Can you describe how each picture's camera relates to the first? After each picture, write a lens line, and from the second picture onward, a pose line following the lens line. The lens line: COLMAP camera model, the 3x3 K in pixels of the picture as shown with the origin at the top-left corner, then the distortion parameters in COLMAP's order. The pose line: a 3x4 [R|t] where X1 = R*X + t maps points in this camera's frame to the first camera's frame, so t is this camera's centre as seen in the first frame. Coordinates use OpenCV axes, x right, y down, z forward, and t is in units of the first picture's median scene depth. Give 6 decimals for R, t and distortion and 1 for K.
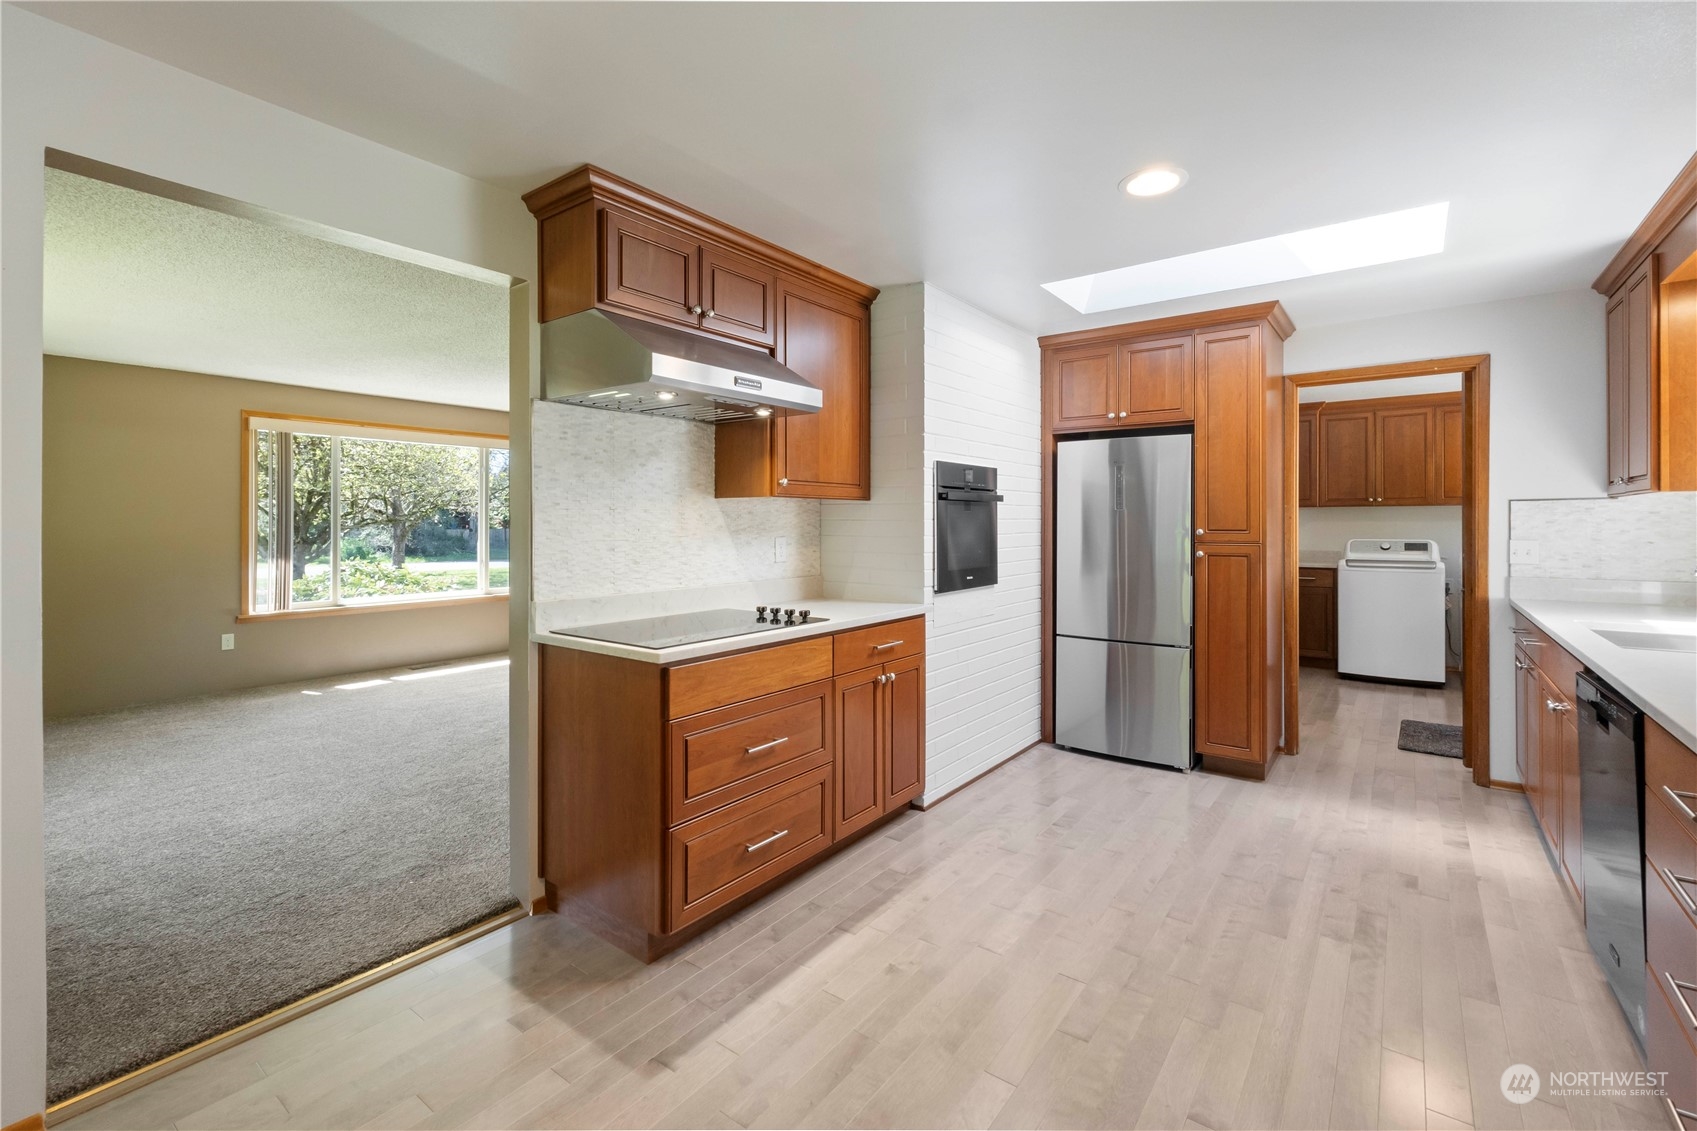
lens RADIAL K [[735.3, 0, 863.6], [0, 735.3, 522.7], [0, 0, 1]] dist [0.000308, 0.000226]
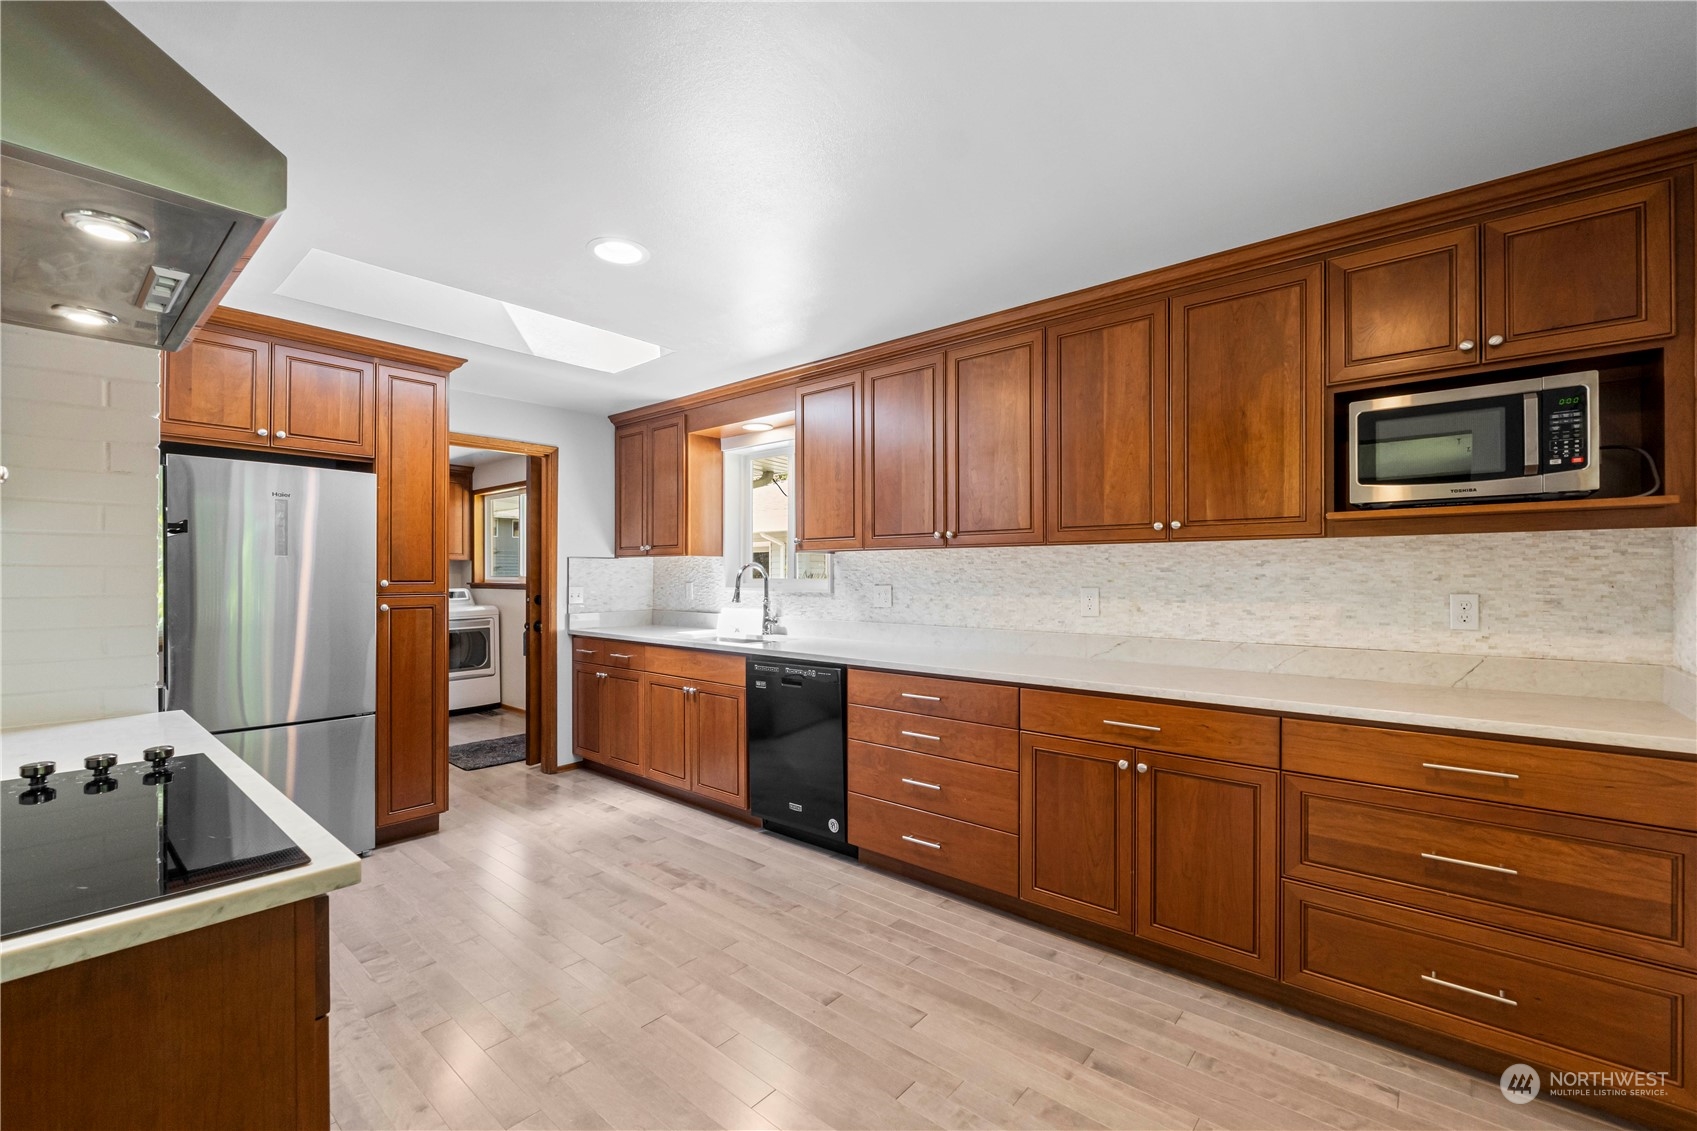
lens RADIAL K [[711.0, 0, 844.3], [0, 711.0, 571.5], [0, 0, 1]] dist [-0.011580, 0.000140]
pose [[0.072495, 0.006199, 0.997350, -0.465543], [0.000384, 0.999980, -0.006243, 0.004761], [-0.997369, 0.000835, 0.072491, 0.461929]]
